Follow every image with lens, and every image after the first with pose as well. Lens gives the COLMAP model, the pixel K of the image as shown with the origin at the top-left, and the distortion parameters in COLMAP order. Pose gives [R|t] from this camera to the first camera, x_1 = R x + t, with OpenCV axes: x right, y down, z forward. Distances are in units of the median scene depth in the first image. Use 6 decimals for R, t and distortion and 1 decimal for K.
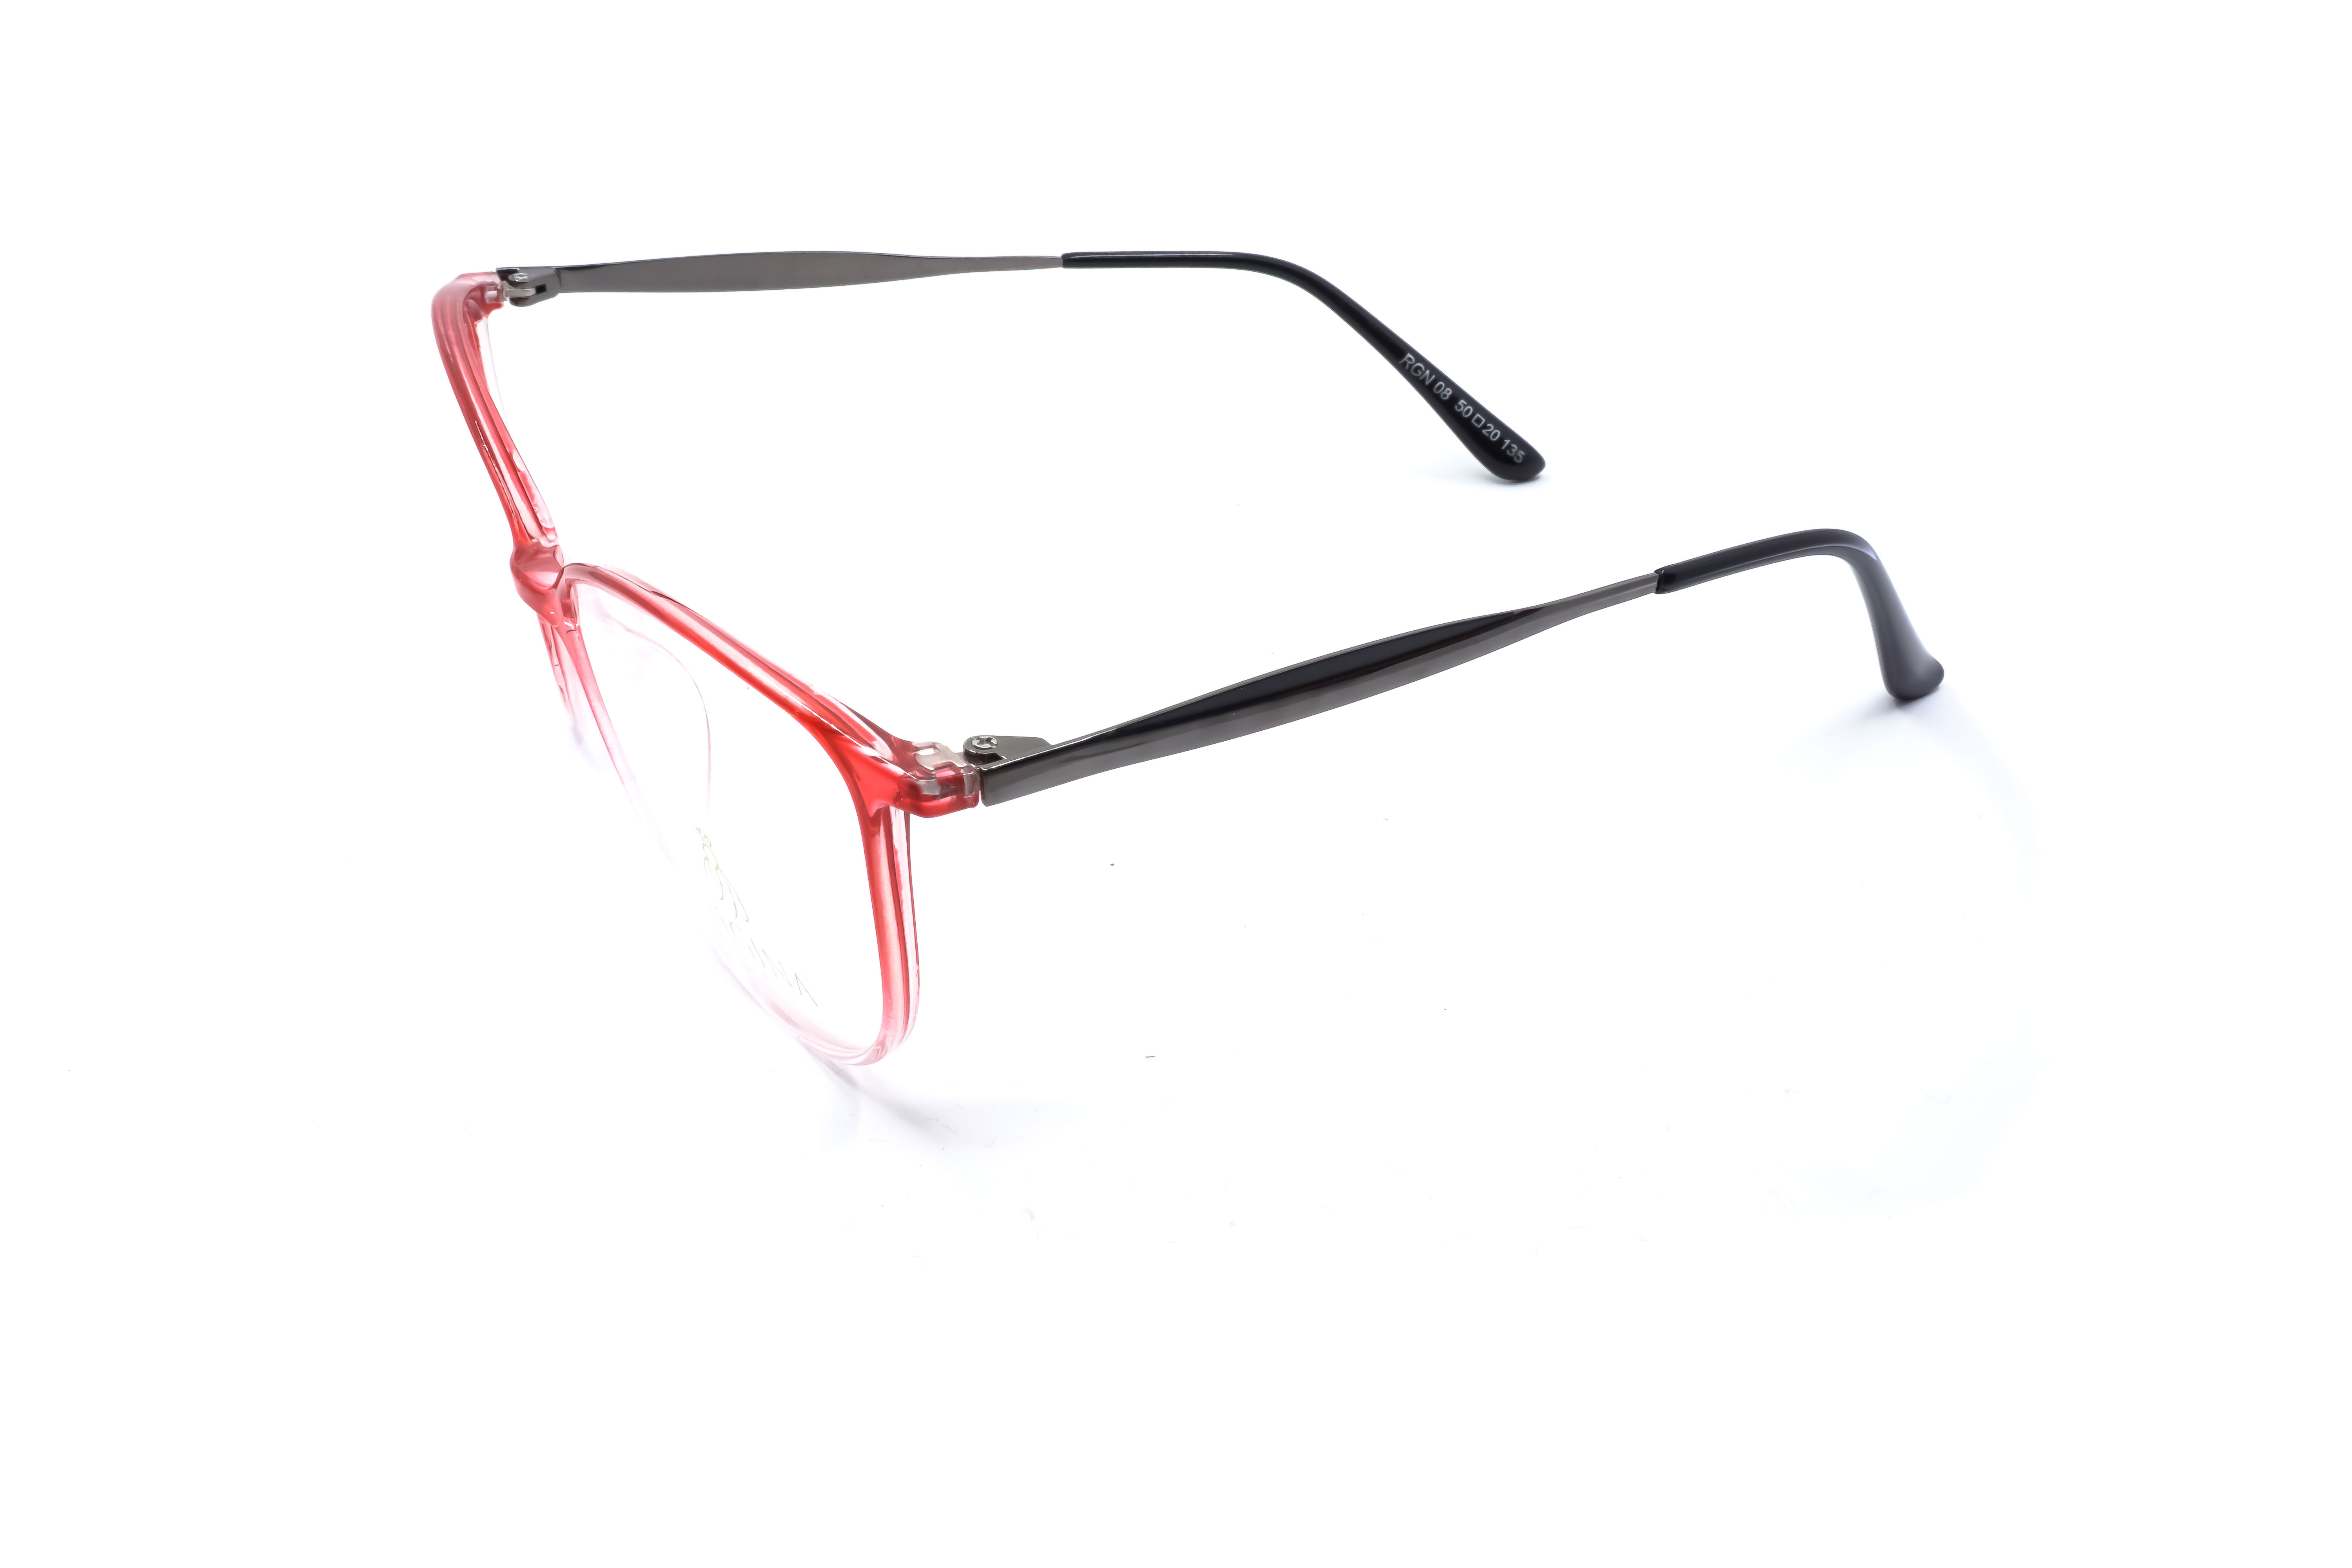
lens RADIAL K [[2263.8, 0, 1176.0], [0, 2263.8, 784.0], [0, 0, 1]] dist [0.066816, -0.000704]
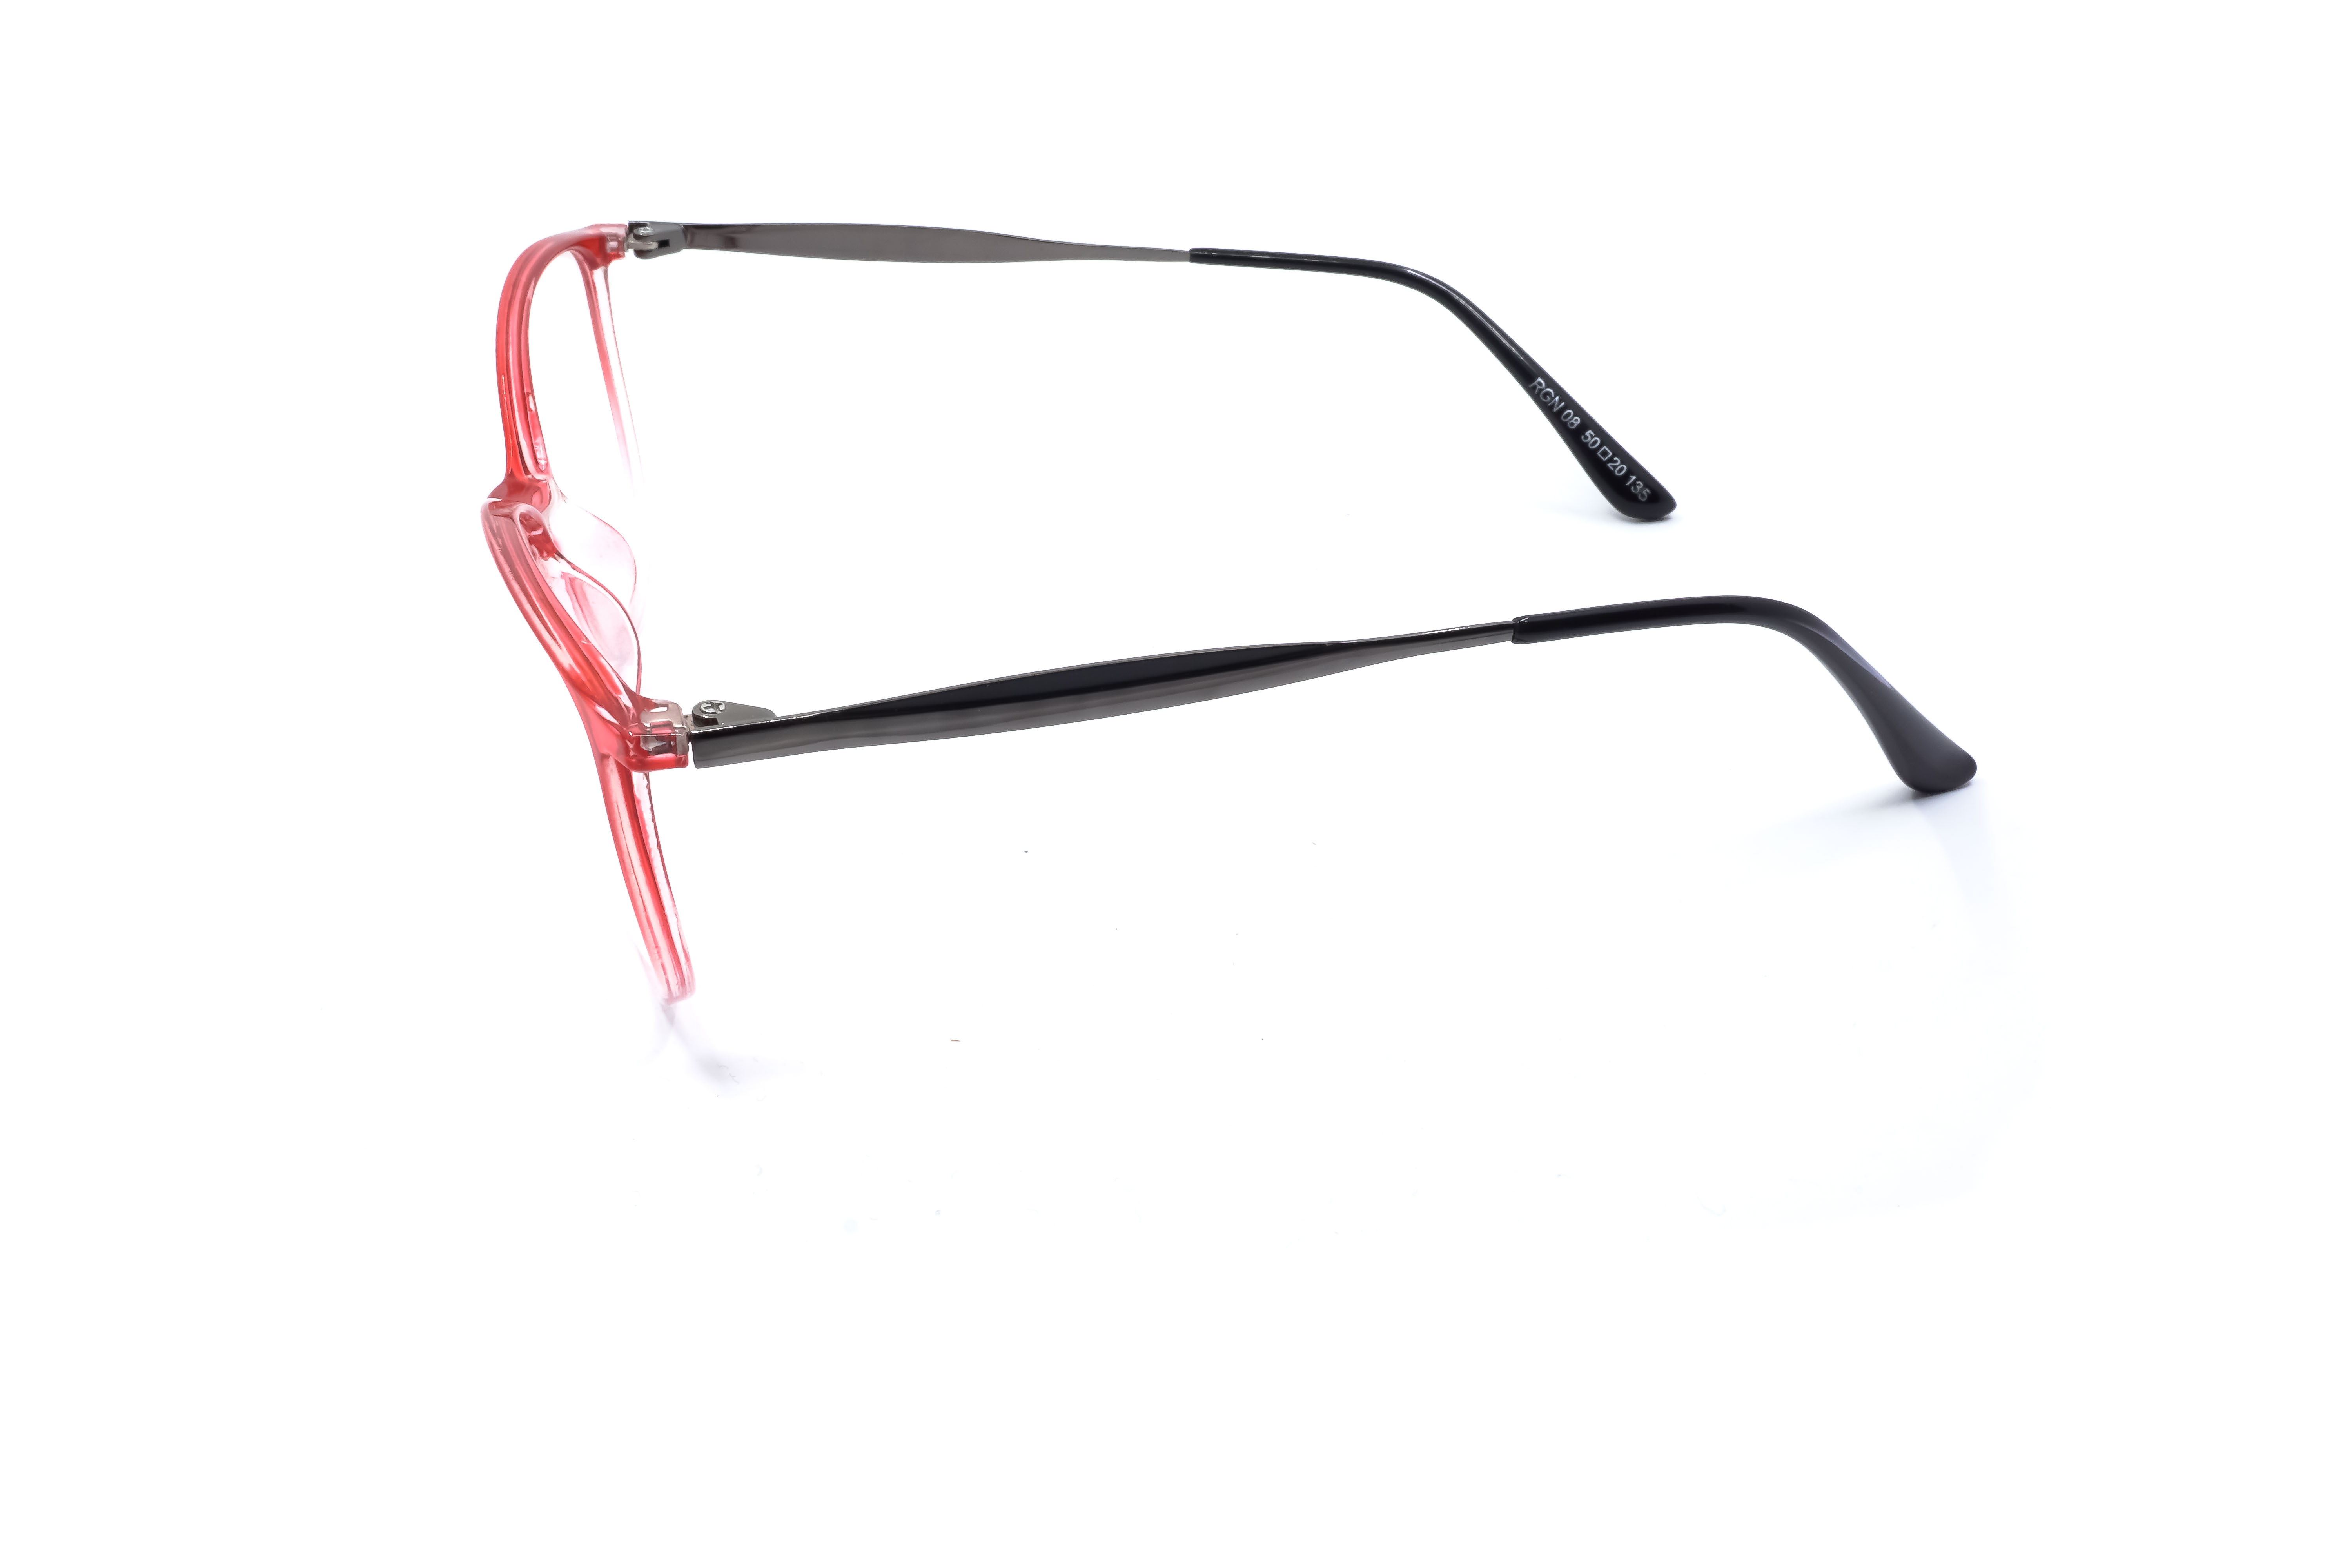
lens RADIAL K [[2263.8, 0, 1176.0], [0, 2263.8, 784.0], [0, 0, 1]] dist [0.066816, -0.000704]
pose [[0.966959, 0.127238, -0.220910, 0.216384], [-0.126434, 0.991815, 0.017838, -0.017518], [0.221371, 0.010682, 0.975131, 0.025709]]
